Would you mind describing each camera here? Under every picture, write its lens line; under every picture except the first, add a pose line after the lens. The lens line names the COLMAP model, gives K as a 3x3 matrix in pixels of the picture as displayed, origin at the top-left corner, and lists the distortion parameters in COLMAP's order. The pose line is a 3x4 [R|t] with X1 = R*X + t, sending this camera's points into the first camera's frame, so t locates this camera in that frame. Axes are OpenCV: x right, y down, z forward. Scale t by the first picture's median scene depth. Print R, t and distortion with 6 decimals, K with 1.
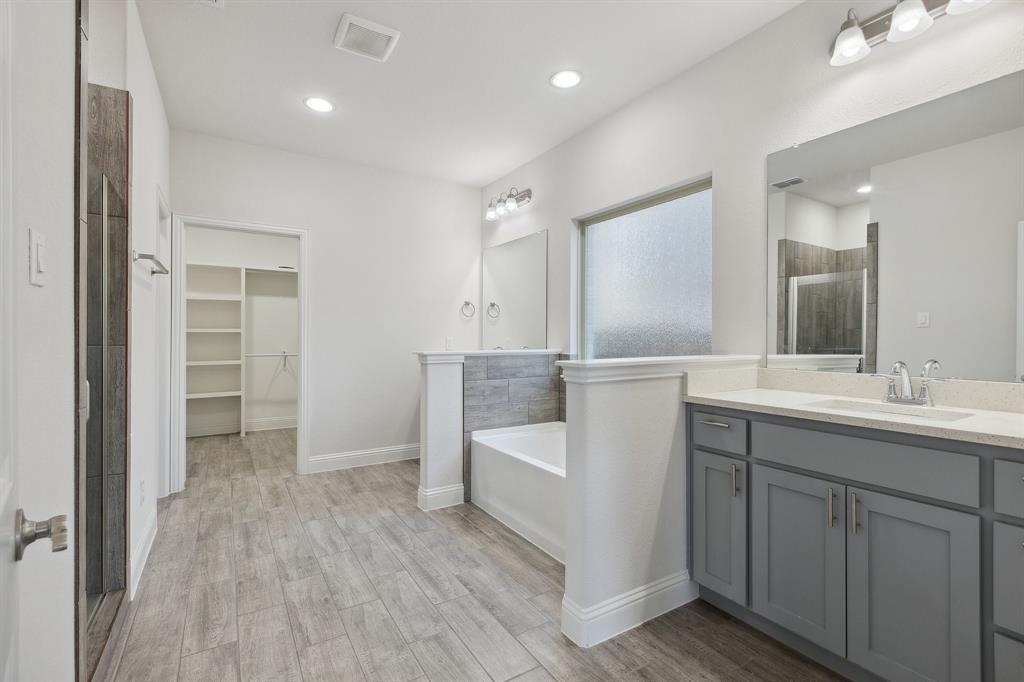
lens RADIAL K [[469.6, 0, 512.0], [0, 469.6, 341.0], [0, 0, 1]] dist [-0.003404, -0.000562]
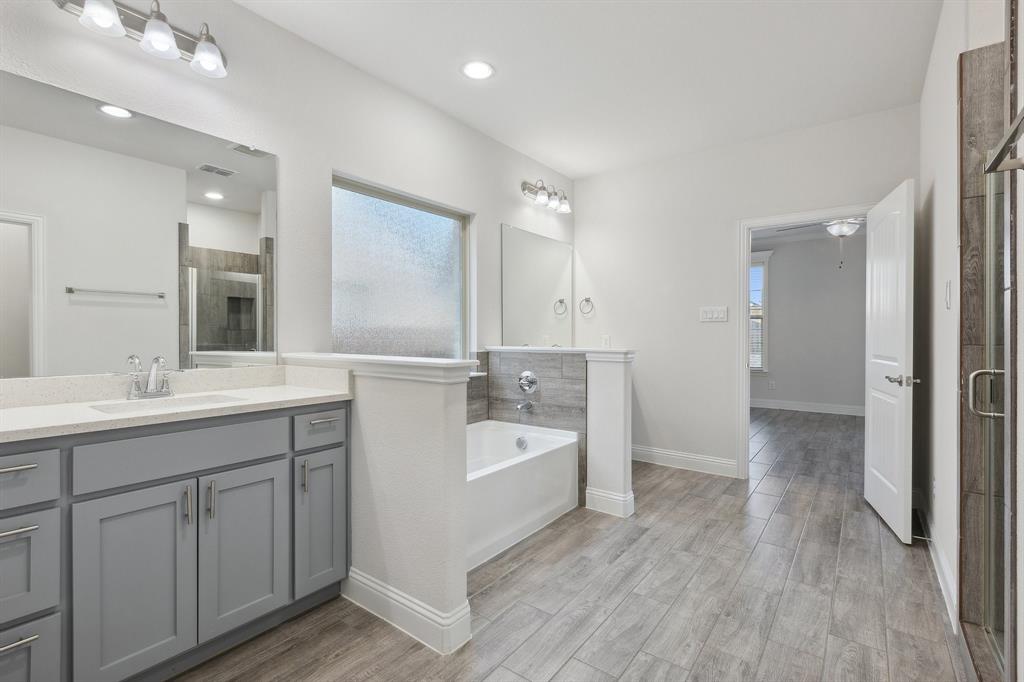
lens RADIAL K [[461.7, 0, 507.9], [0, 461.7, 337.9], [0, 0, 1]] dist [0.000677, 0.000592]
pose [[-0.351748, -0.018664, 0.935909, -0.937186], [0.005229, 0.999746, 0.021902, -0.029464], [-0.936080, 0.012598, -0.351561, 1.473066]]
